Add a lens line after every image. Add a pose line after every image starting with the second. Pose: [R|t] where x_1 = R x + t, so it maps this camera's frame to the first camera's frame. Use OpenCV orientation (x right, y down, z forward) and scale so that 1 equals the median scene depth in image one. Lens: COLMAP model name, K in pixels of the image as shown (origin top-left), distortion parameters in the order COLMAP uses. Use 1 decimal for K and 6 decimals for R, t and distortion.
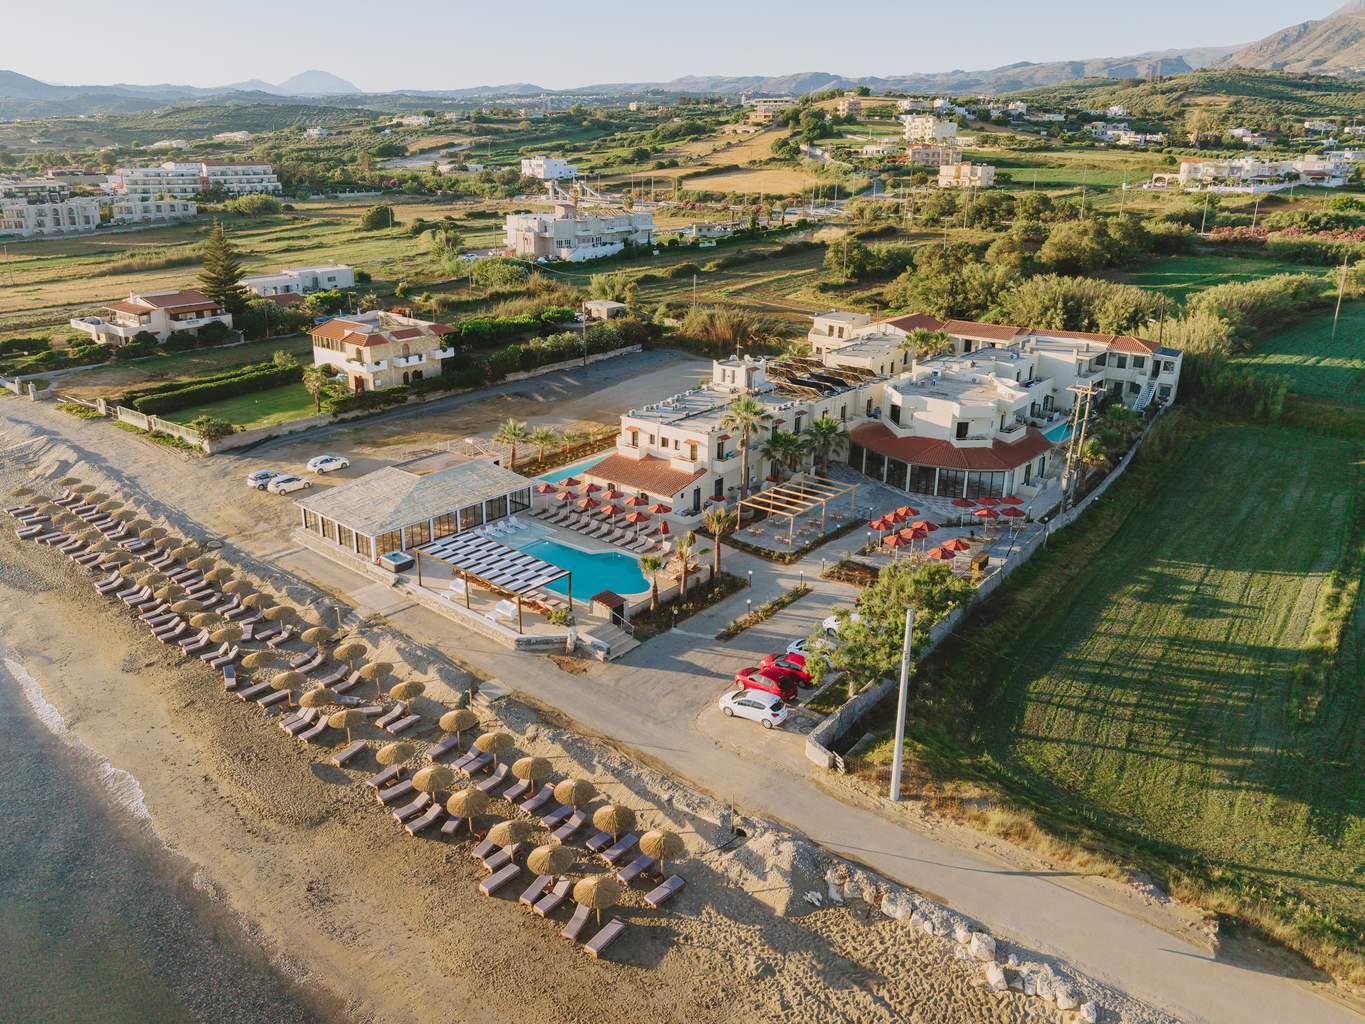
lens RADIAL K [[1052.9, 0, 680.7], [0, 1052.9, 513.5], [0, 0, 1]] dist [0.007554, -0.008264]
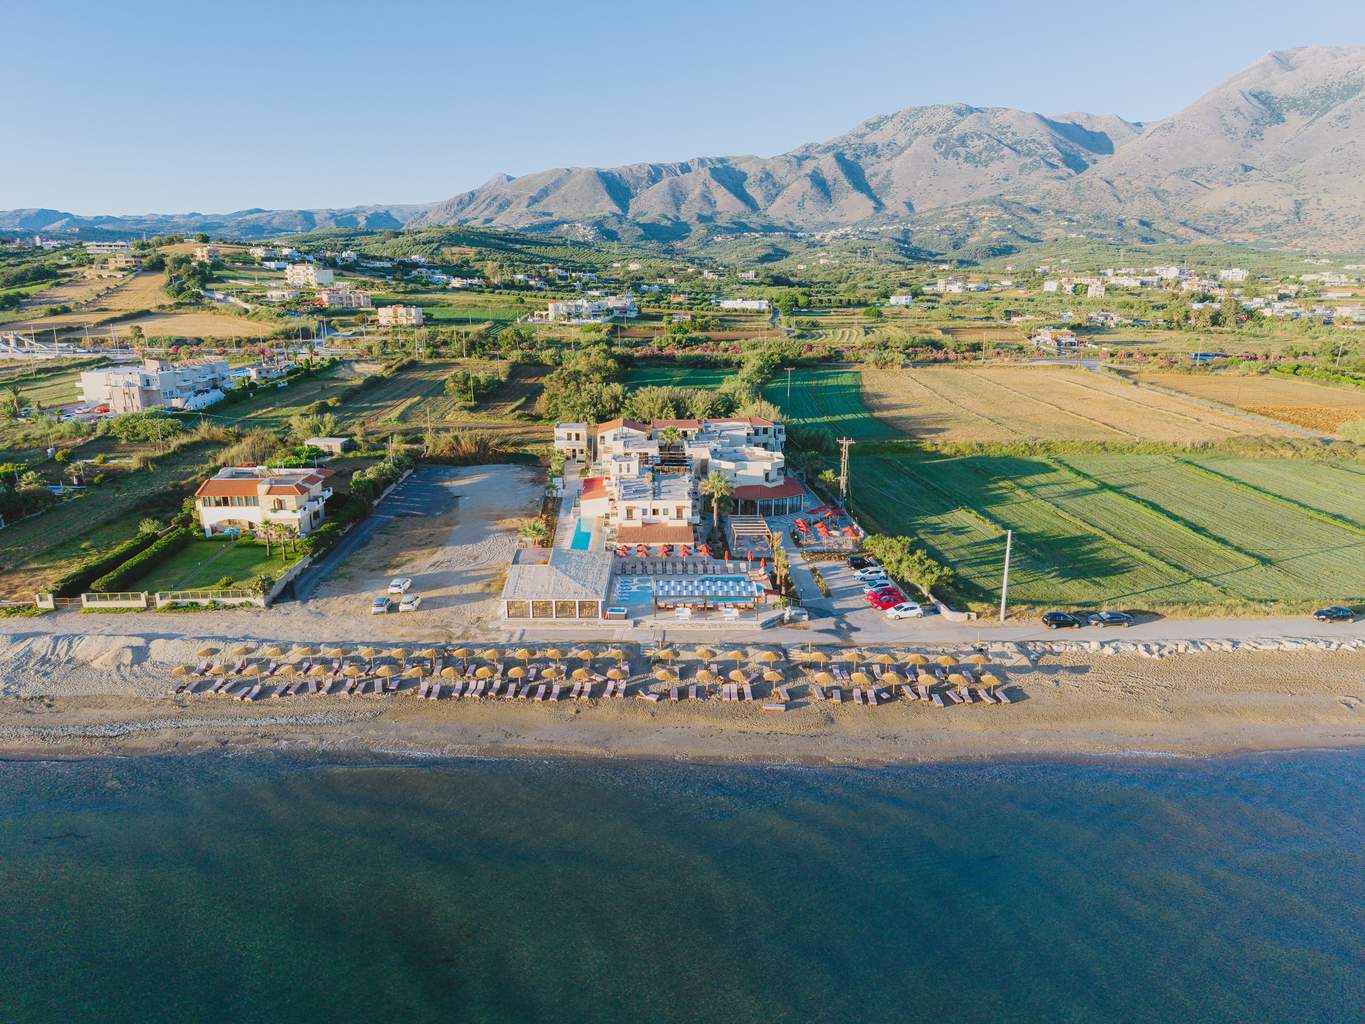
lens RADIAL K [[950.7, 0, 681.8], [0, 950.7, 510.0], [0, 0, 1]] dist [0.020571, -0.010835]
pose [[0.712041, -0.169536, 0.681362, -0.711930], [0.232037, 0.972707, -0.000457, -0.047115], [-0.662688, 0.158426, 0.731946, -0.019887]]
